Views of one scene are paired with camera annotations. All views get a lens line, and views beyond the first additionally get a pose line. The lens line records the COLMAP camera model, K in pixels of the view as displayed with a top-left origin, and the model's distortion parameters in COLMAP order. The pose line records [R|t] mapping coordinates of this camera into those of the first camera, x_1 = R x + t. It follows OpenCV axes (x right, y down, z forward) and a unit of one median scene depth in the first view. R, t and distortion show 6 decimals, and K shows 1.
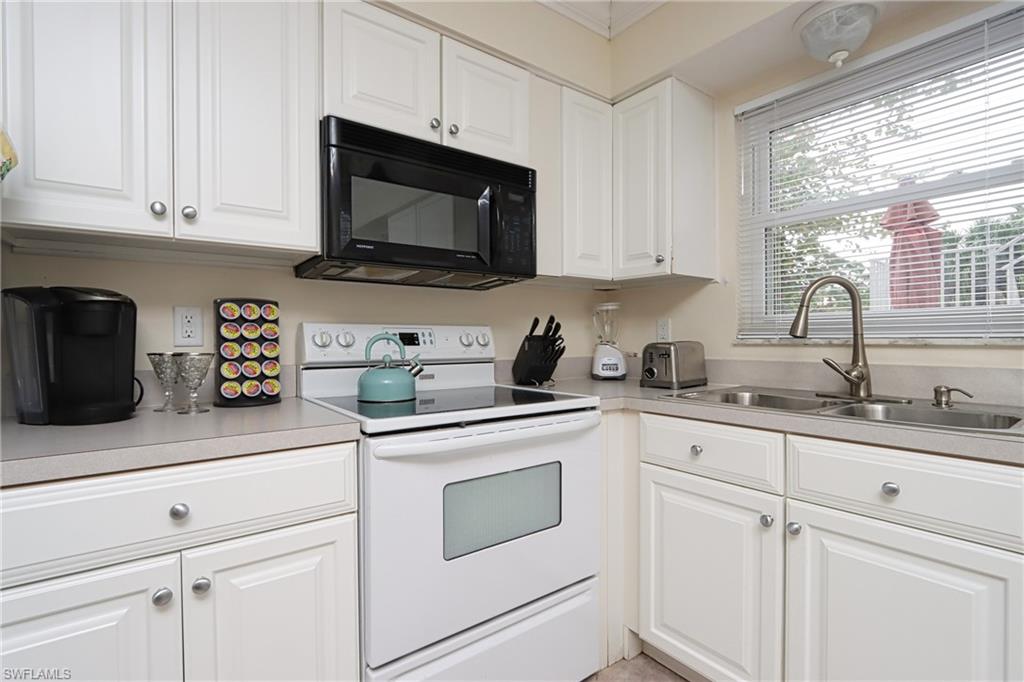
lens RADIAL K [[477.8, 0, 508.3], [0, 477.8, 341.7], [0, 0, 1]] dist [-0.016246, -0.000021]
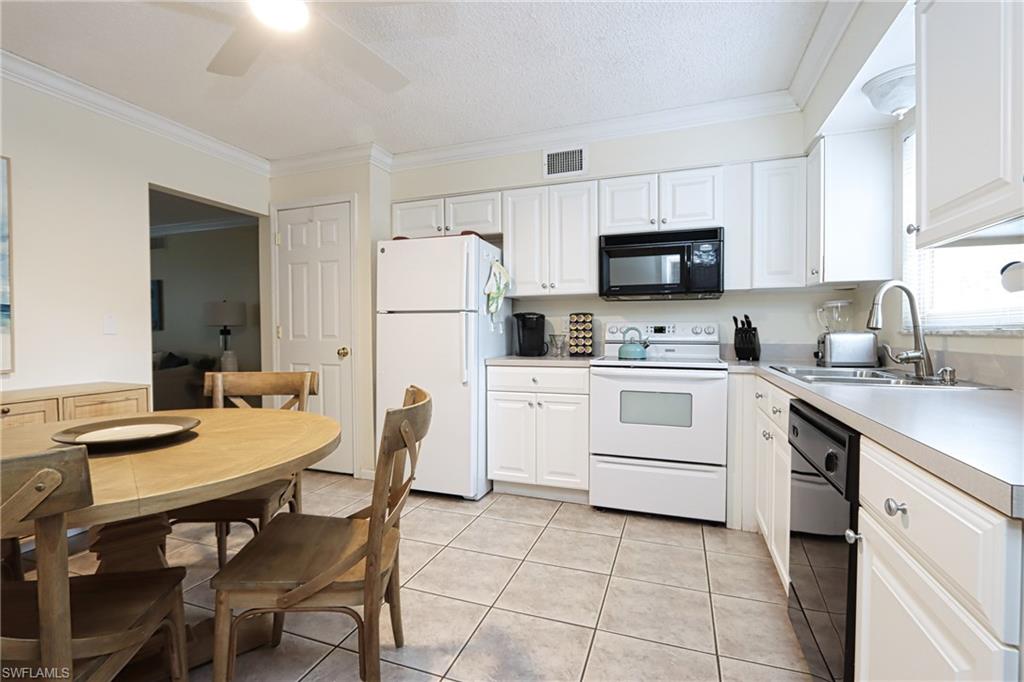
lens RADIAL K [[477.8, 0, 508.3], [0, 477.8, 341.7], [0, 0, 1]] dist [-0.016246, -0.000021]
pose [[0.552391, 0.022738, -0.833275, 1.291387], [-0.005394, 0.999704, 0.023704, 0.000446], [0.833567, -0.008599, 0.552351, -0.665328]]
